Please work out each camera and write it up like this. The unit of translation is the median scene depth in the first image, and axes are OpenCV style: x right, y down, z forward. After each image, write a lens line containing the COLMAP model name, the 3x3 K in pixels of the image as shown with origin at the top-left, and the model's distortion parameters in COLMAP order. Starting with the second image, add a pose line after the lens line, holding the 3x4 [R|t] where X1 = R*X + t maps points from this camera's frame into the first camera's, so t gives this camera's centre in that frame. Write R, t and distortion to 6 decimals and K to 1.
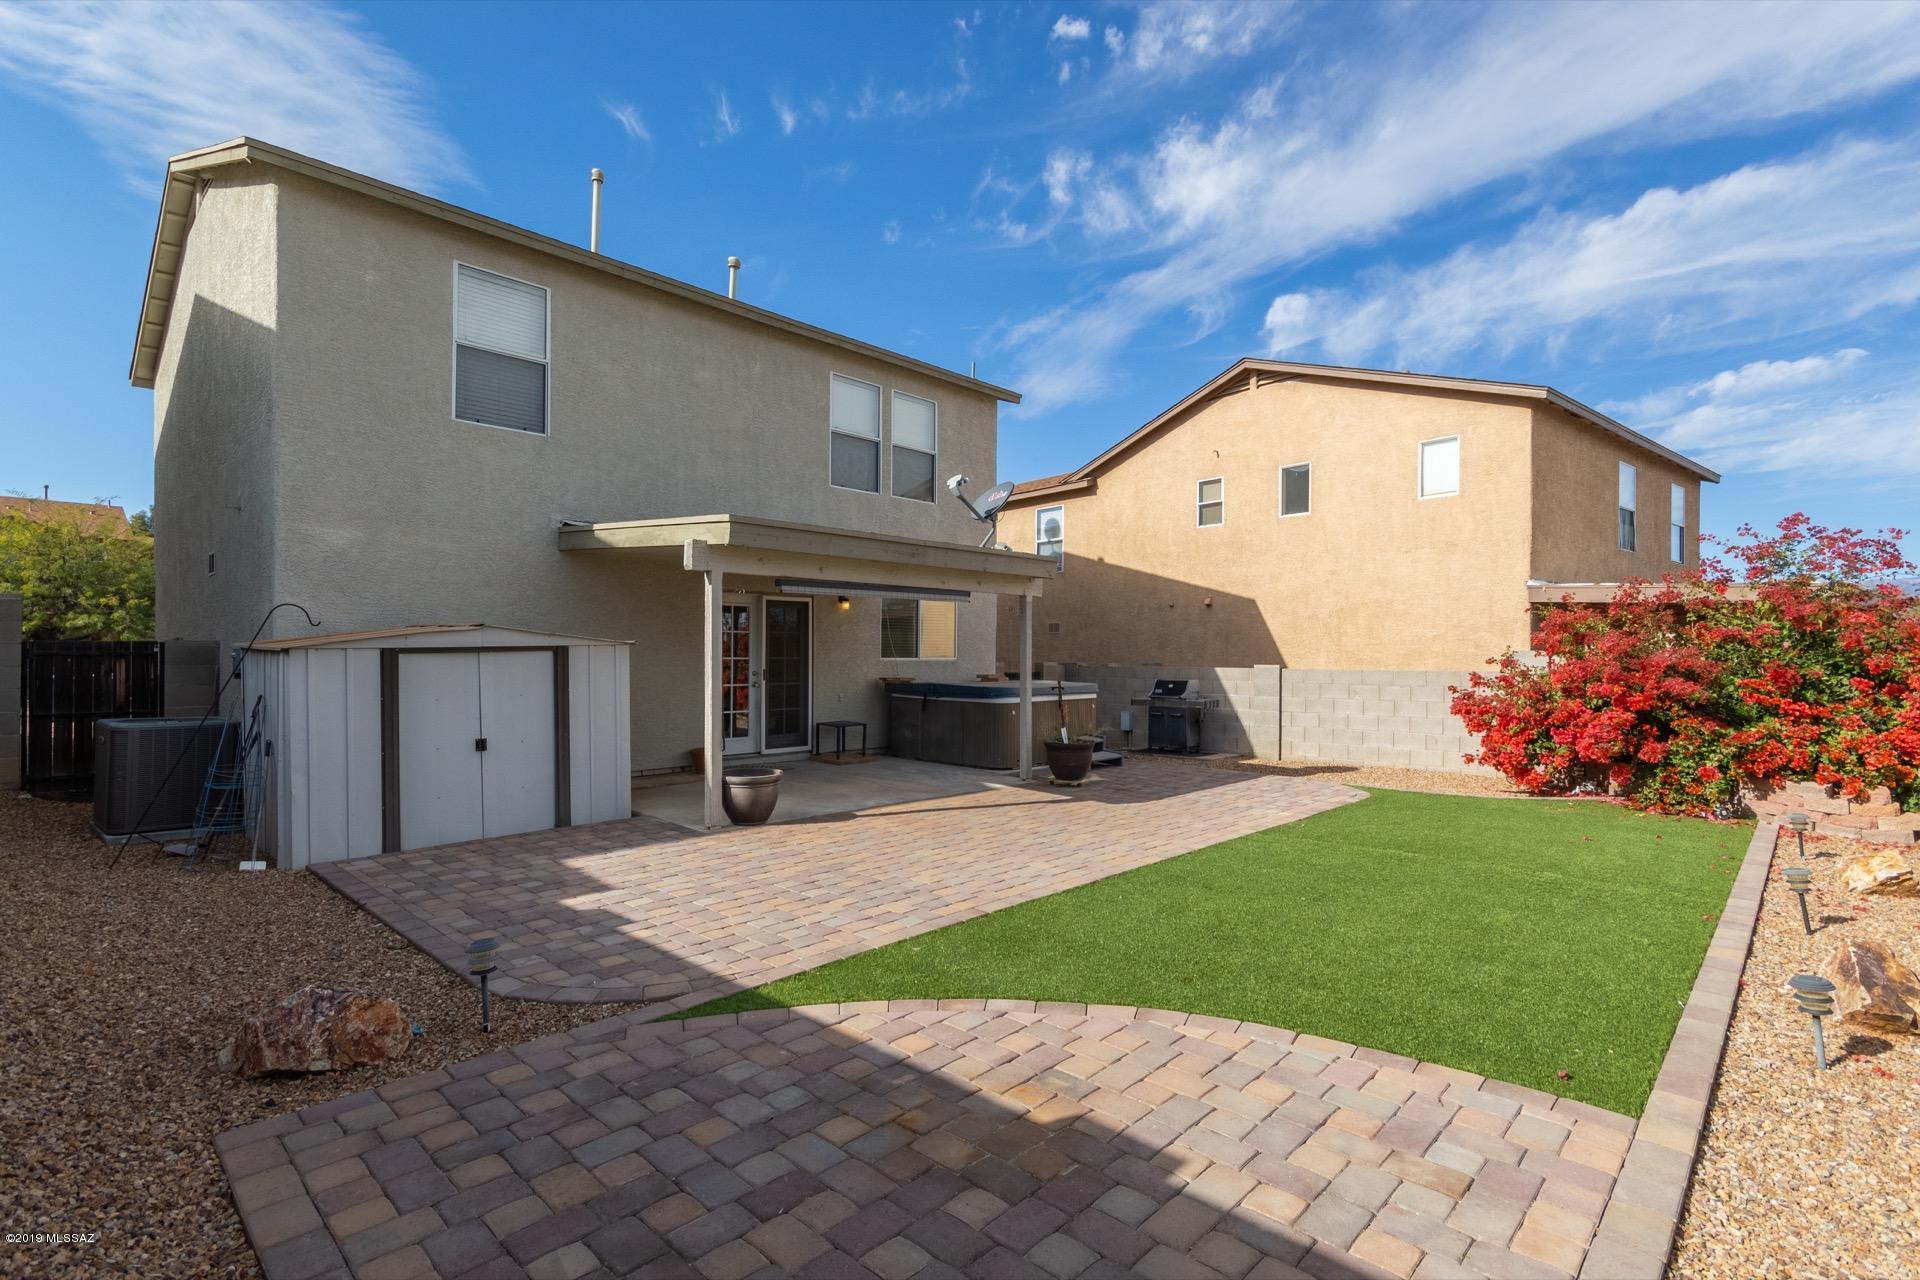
lens RADIAL K [[890.2, 0, 964.1], [0, 890.2, 646.6], [0, 0, 1]] dist [0.009337, -0.000178]
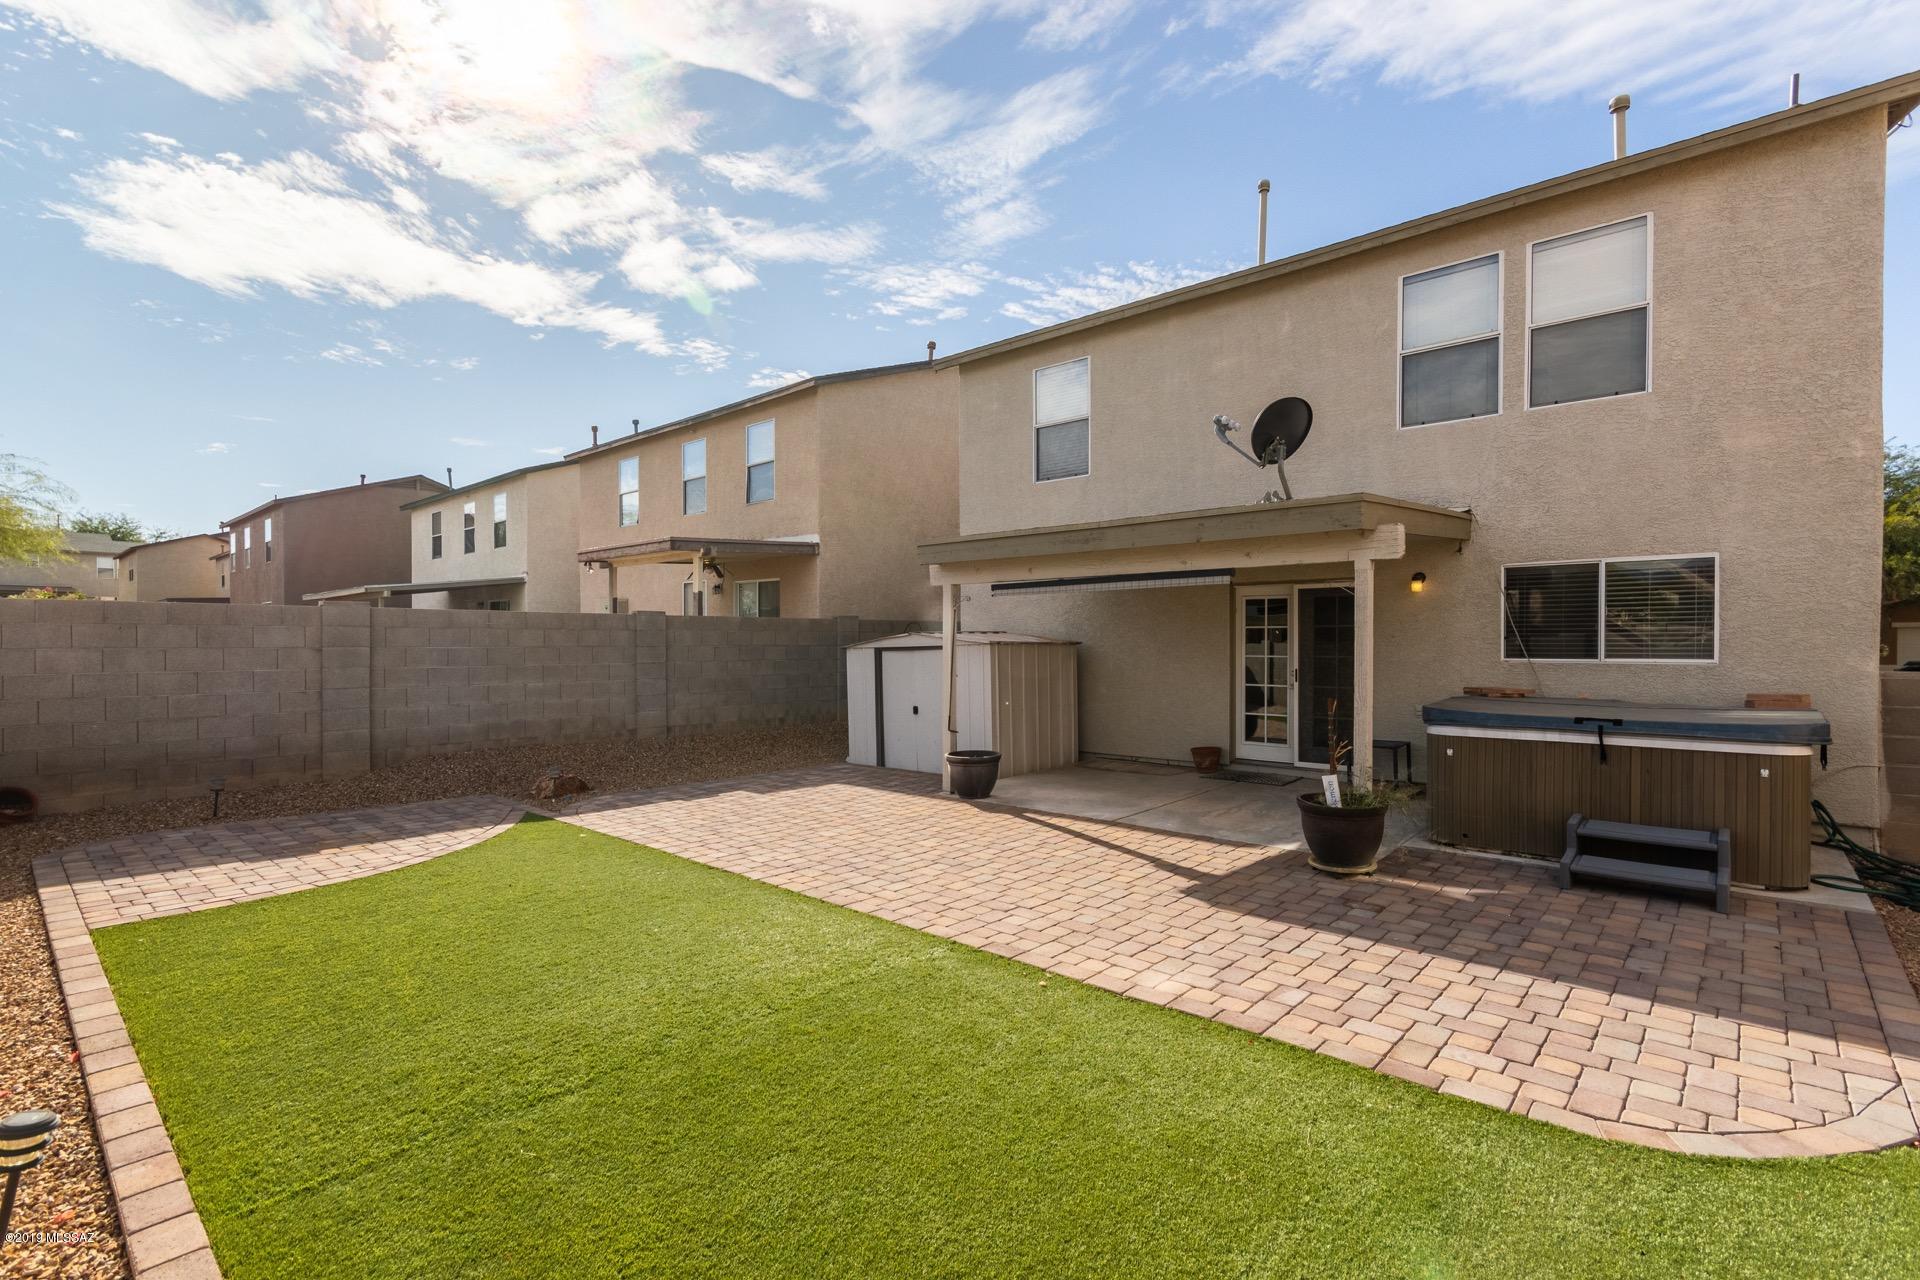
lens RADIAL K [[890.2, 0, 964.1], [0, 890.2, 646.6], [0, 0, 1]] dist [0.009337, -0.000178]
pose [[0.045532, -0.000124, -0.998963, 1.636721], [0.008896, 0.999960, 0.000281, 0.000423], [0.998923, -0.008899, 0.045531, 1.657936]]
